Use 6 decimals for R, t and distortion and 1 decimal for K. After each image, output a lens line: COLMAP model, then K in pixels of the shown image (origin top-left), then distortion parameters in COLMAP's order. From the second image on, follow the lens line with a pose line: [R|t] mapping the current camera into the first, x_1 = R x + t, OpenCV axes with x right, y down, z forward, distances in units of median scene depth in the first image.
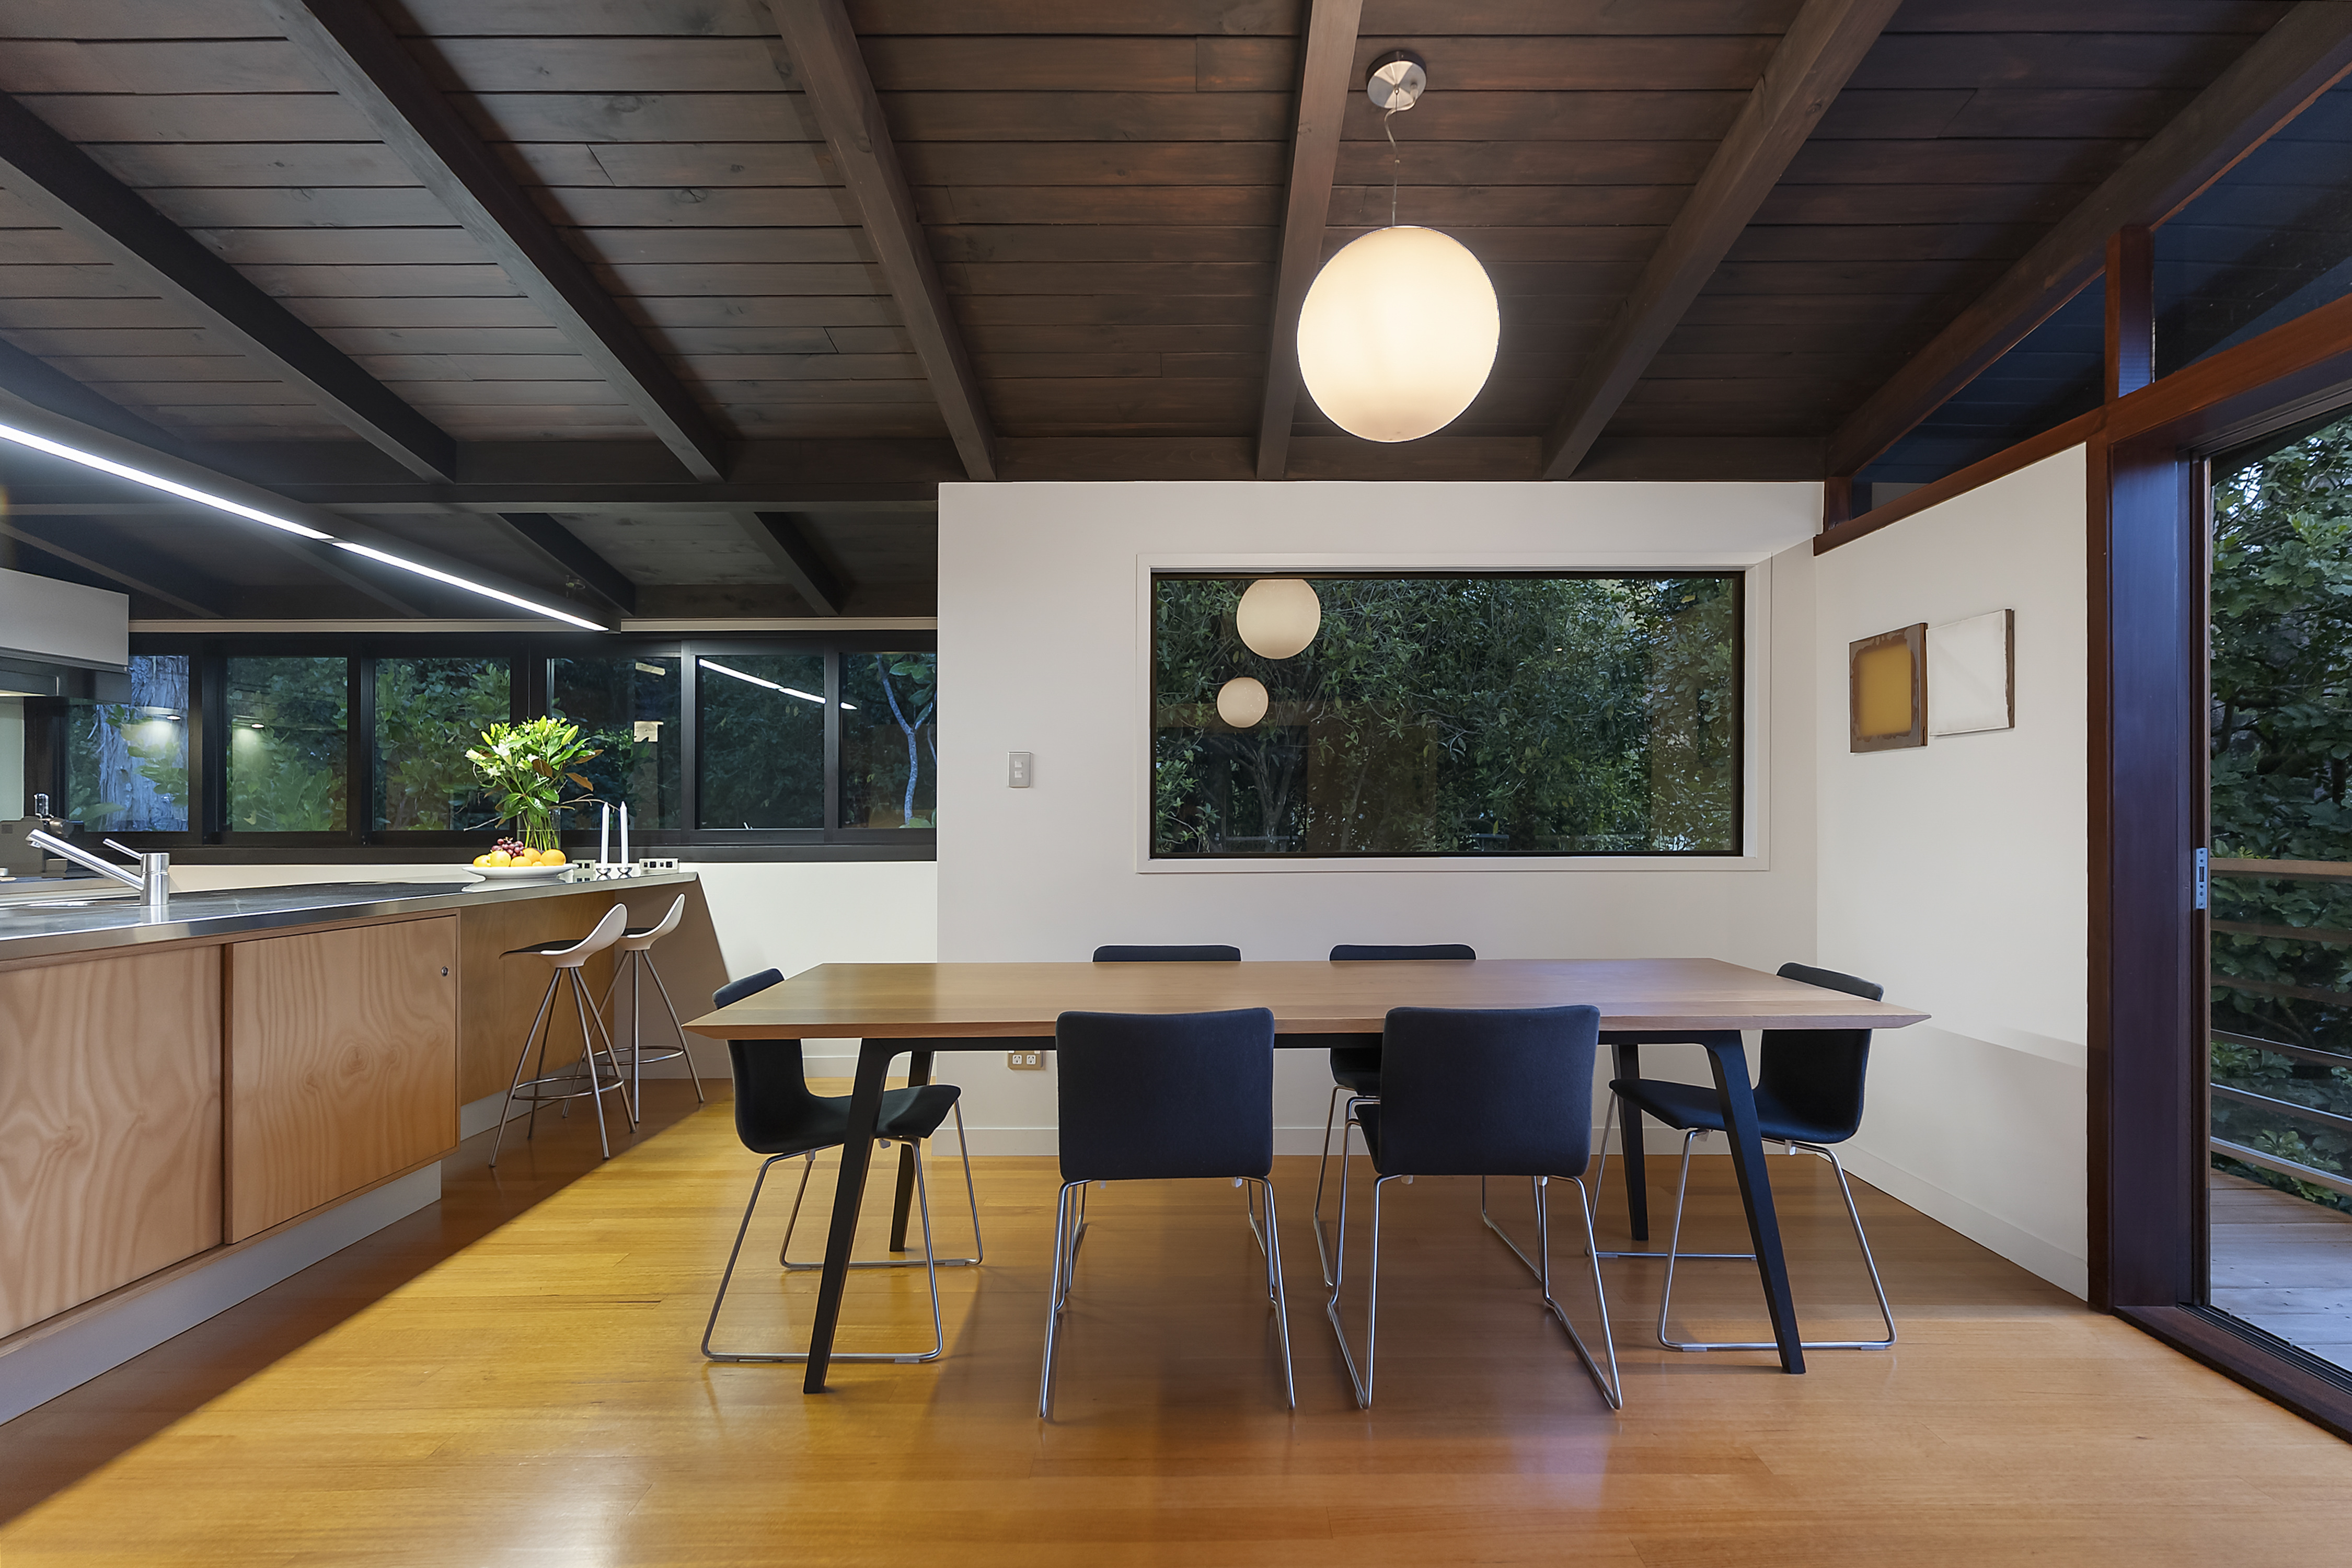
lens RADIAL K [[1131.7, 0, 1196.7], [0, 1131.7, 814.2], [0, 0, 1]] dist [-0.000425, -0.000582]
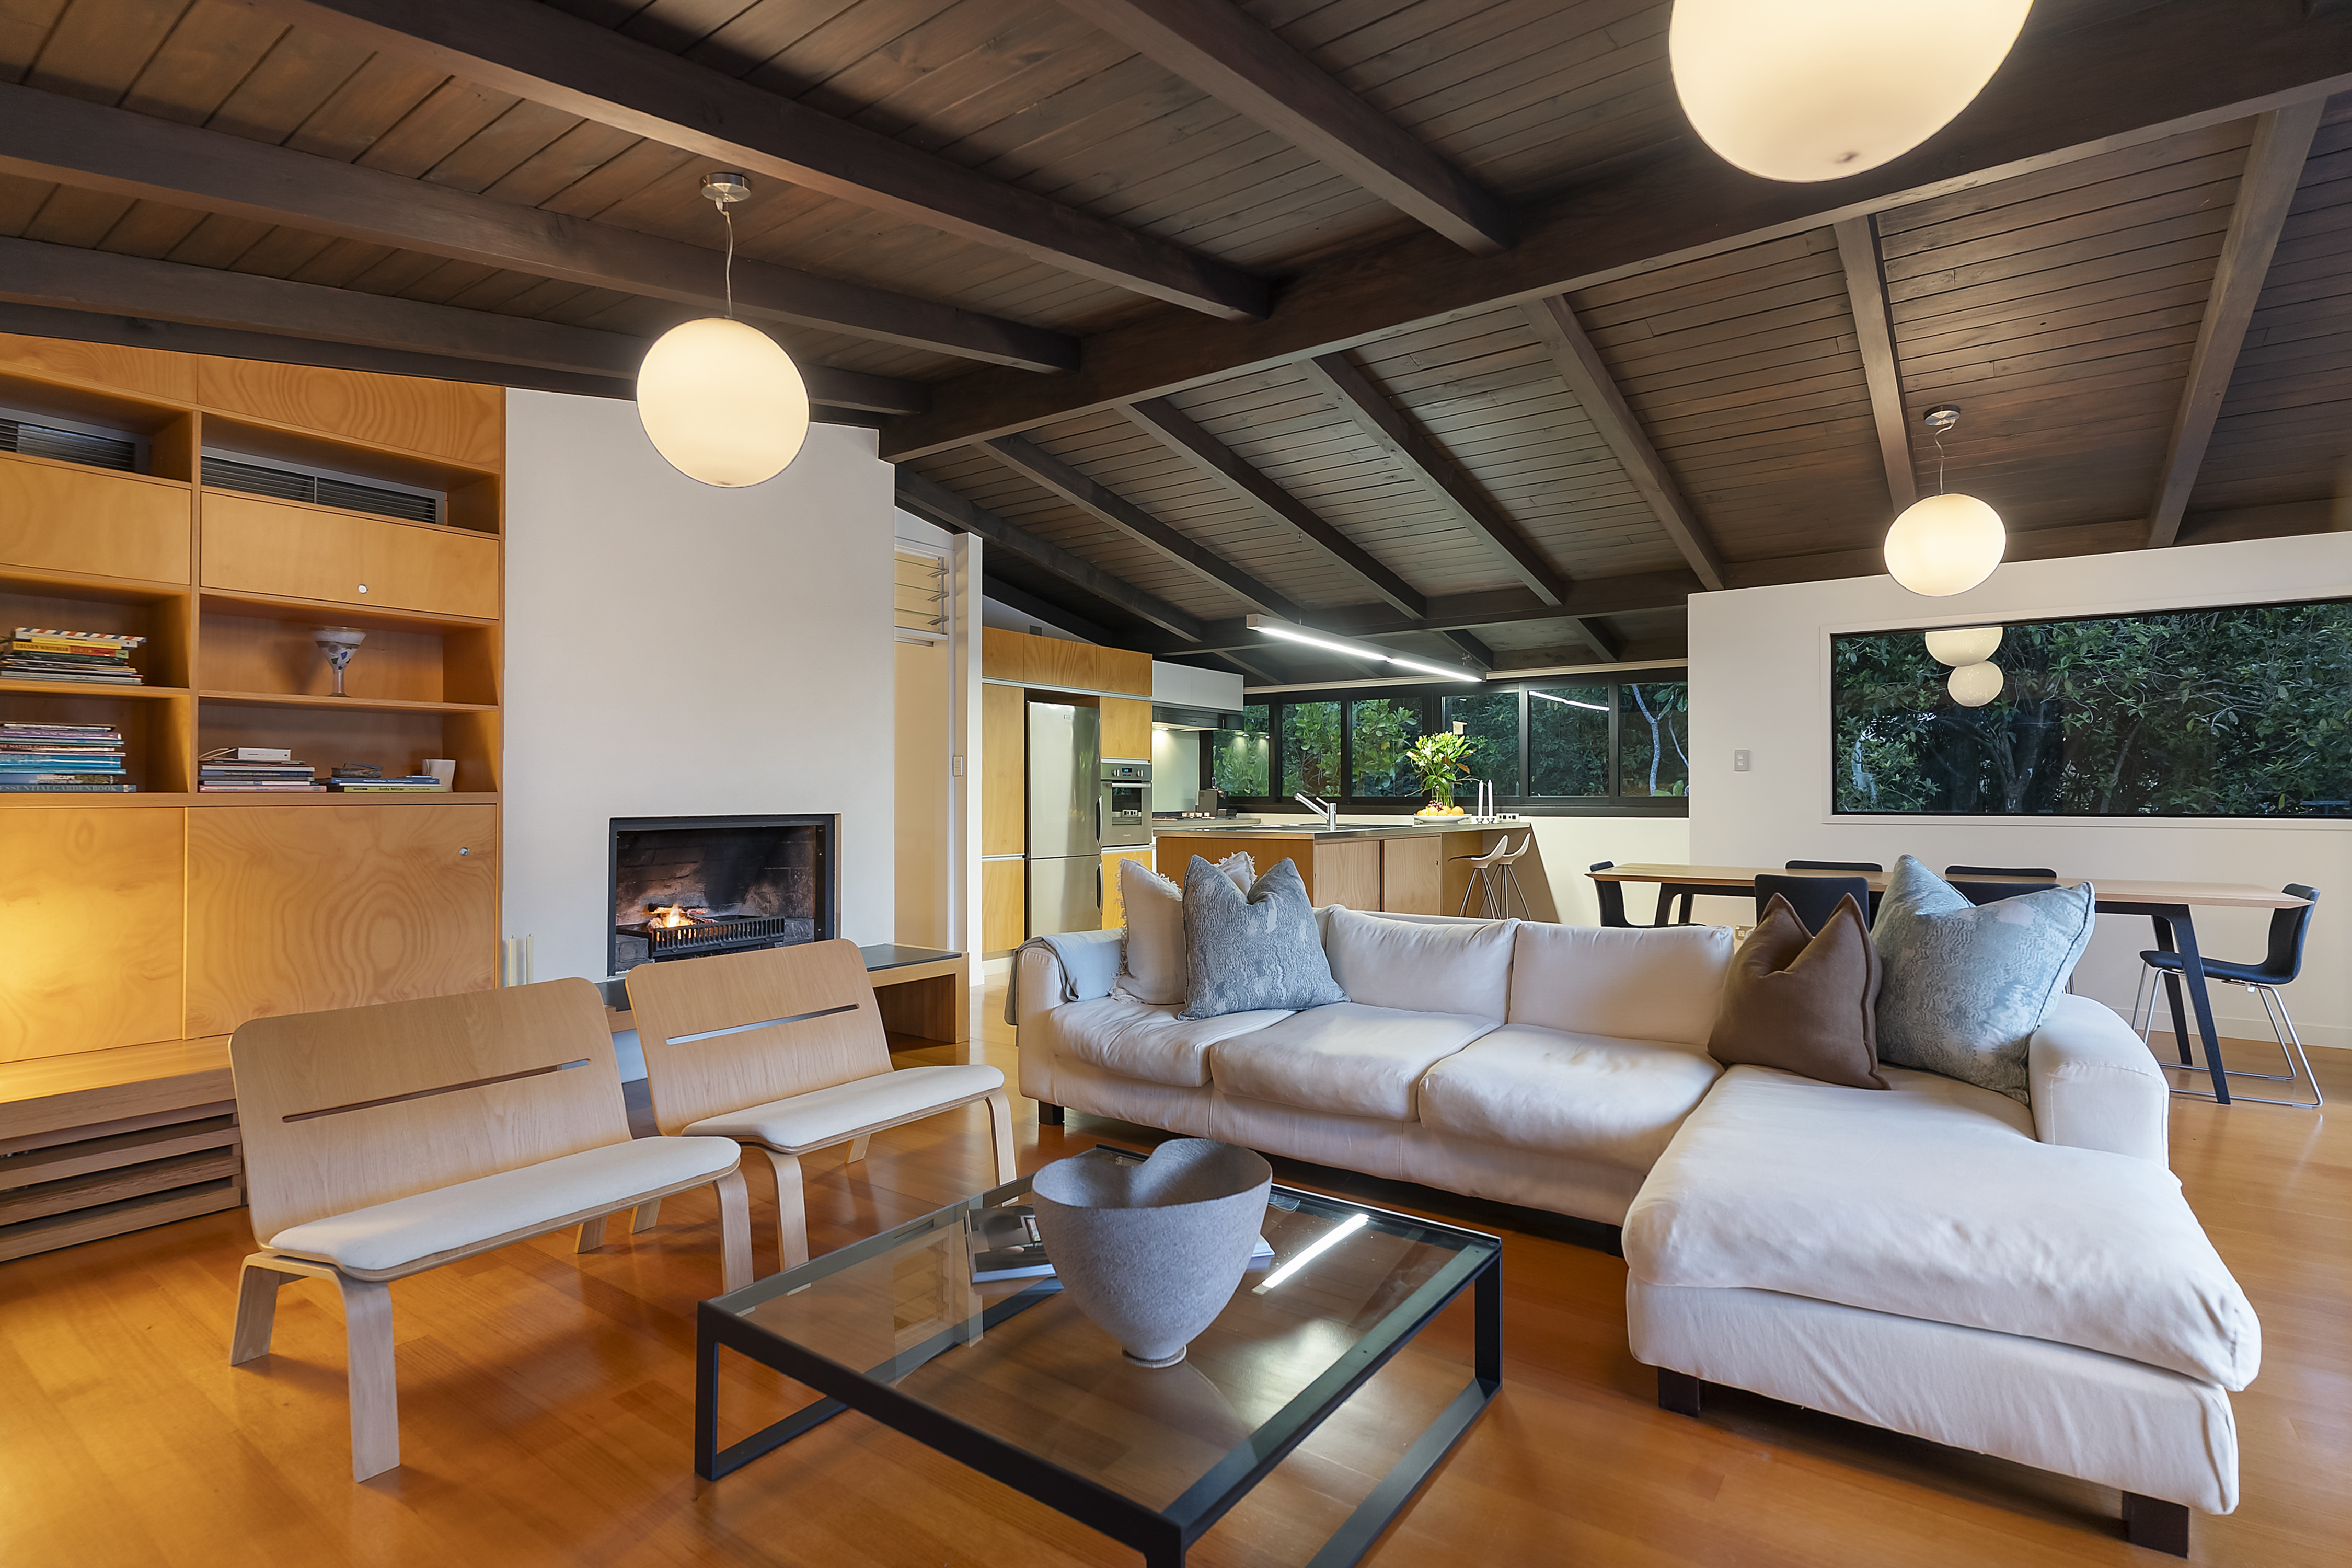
lens RADIAL K [[1131.7, 0, 1183.4], [0, 1131.7, 769.6], [0, 0, 1]] dist [-0.000425, -0.000582]
pose [[0.809438, -0.008840, -0.587139, 0.136472], [-0.000554, 0.999875, -0.015819, 0.001025], [0.587206, 0.013130, 0.809331, -0.721737]]
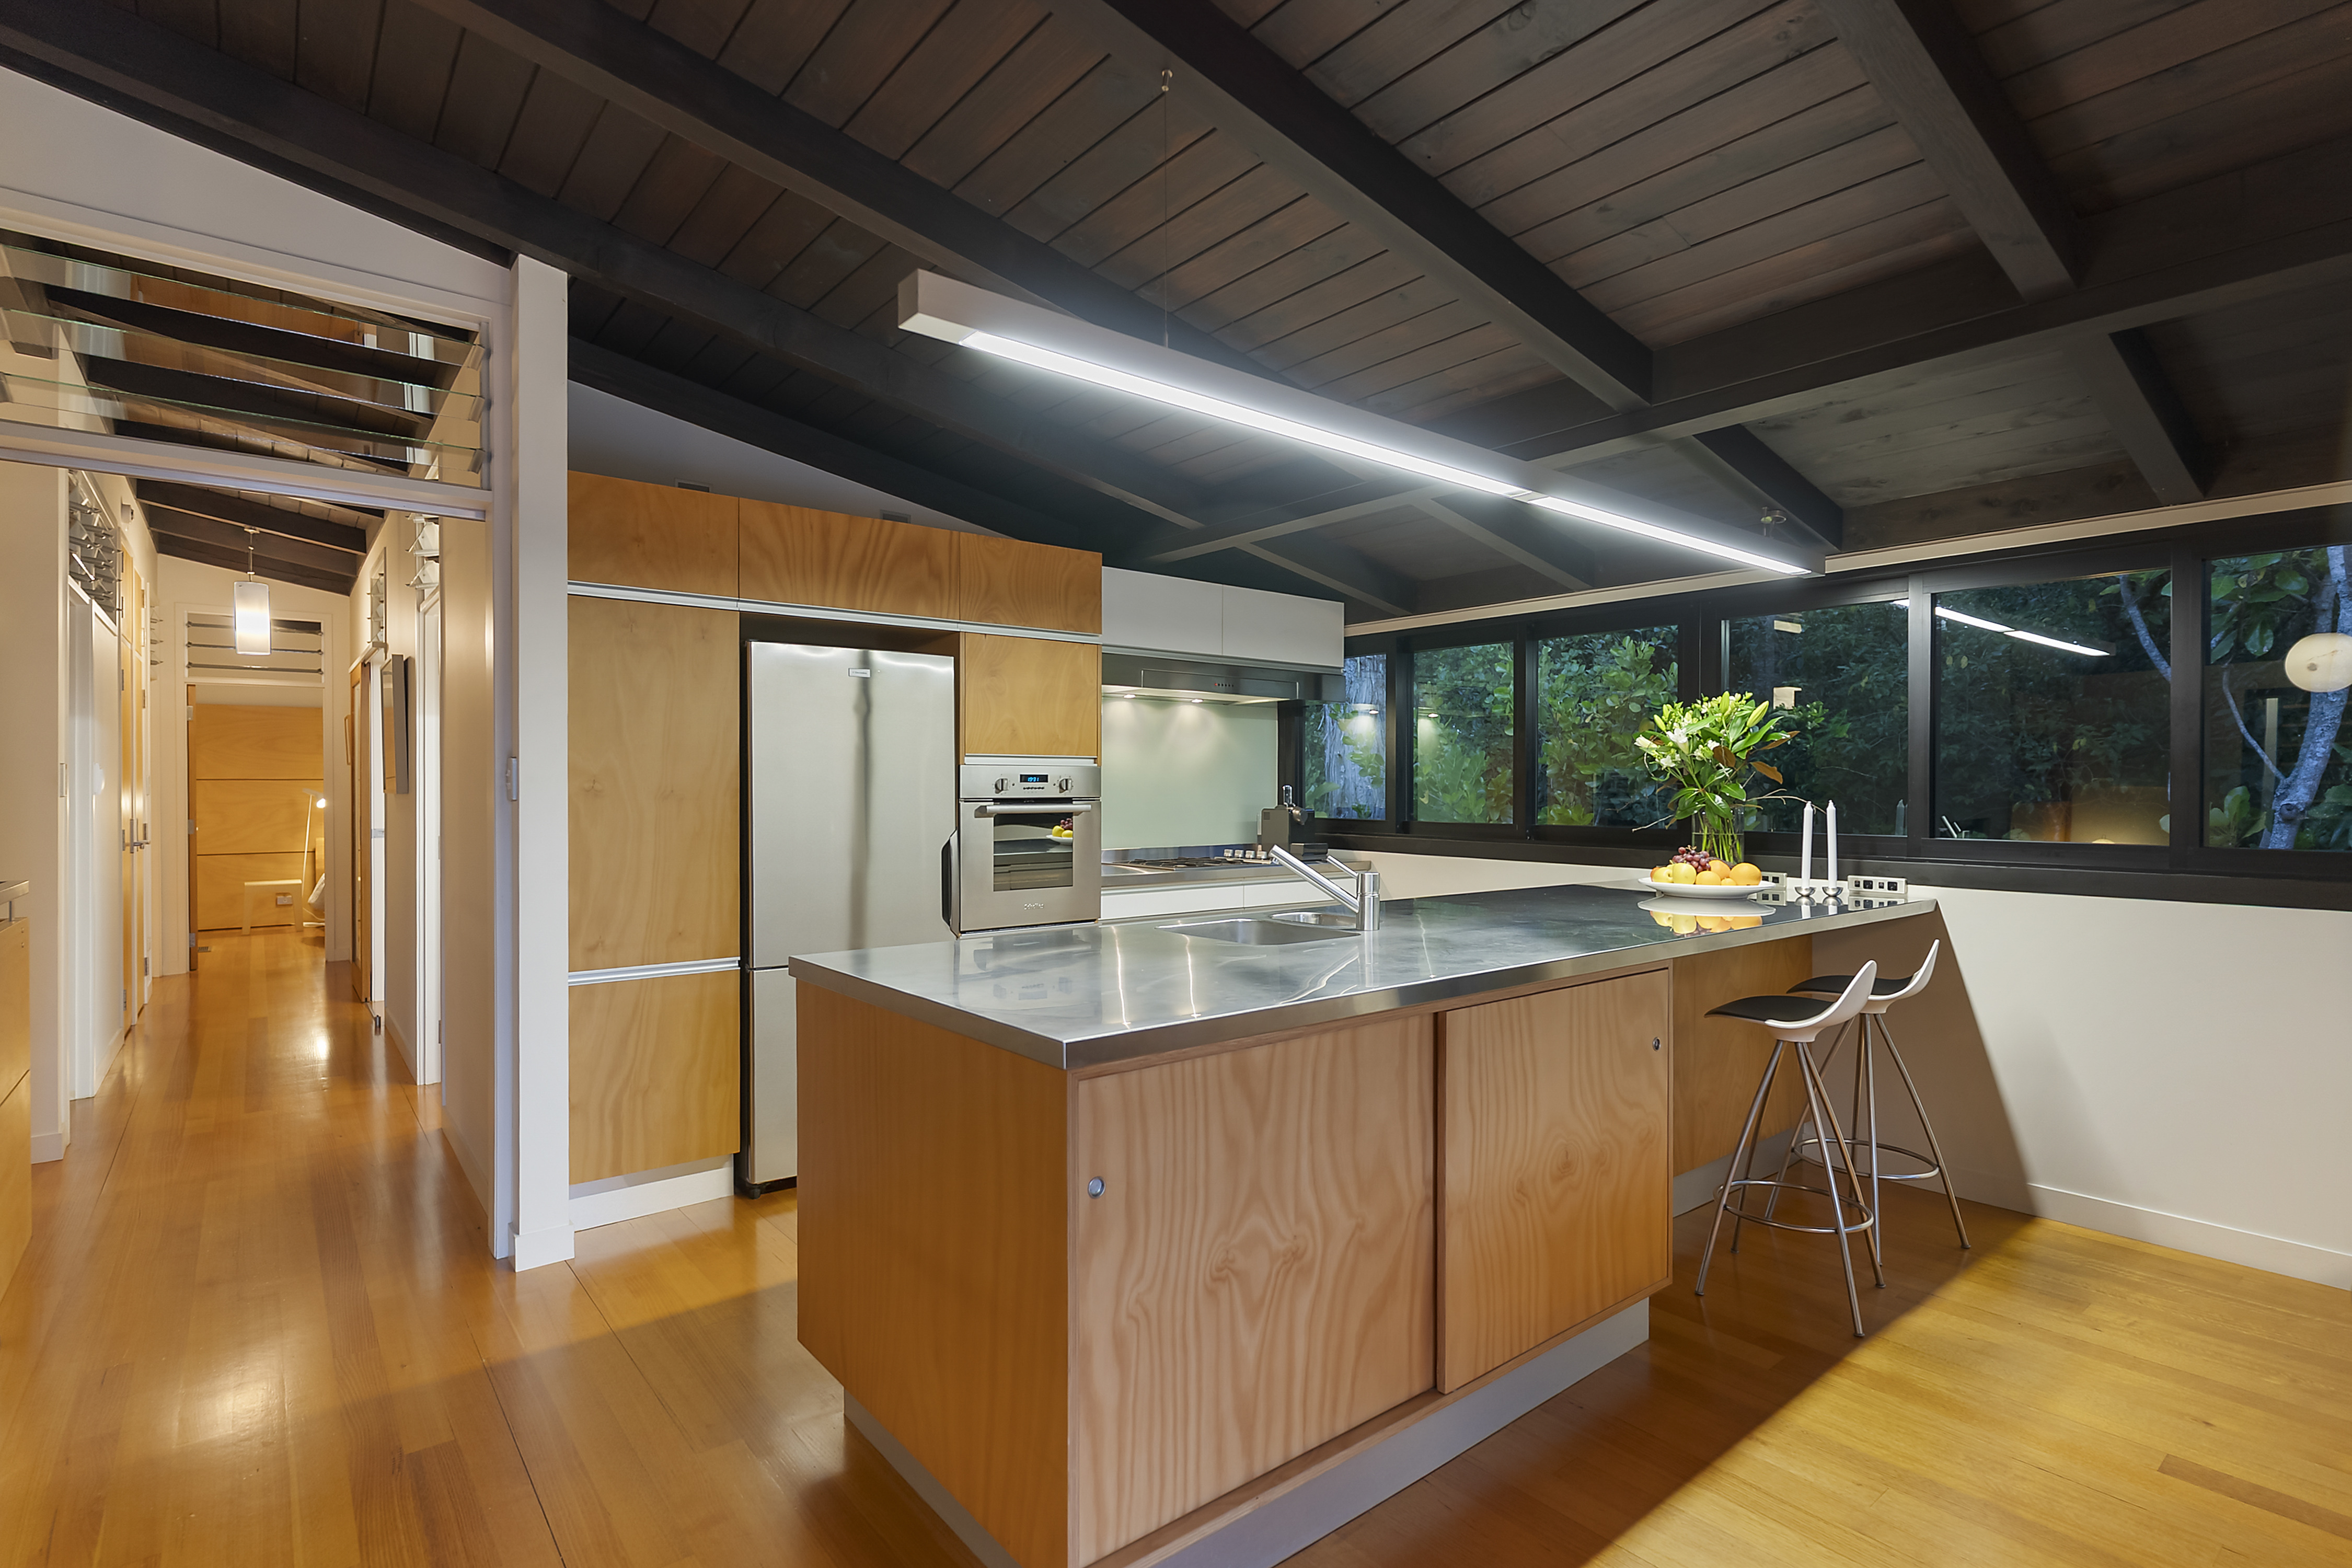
lens RADIAL K [[1131.7, 0, 1182.7], [0, 1131.7, 784.4], [0, 0, 1]] dist [-0.000425, -0.000582]
pose [[0.624605, 0.004845, -0.780925, -0.206241], [0.000579, 0.999978, 0.006667, -0.028733], [0.780940, -0.004617, 0.624589, 0.214319]]
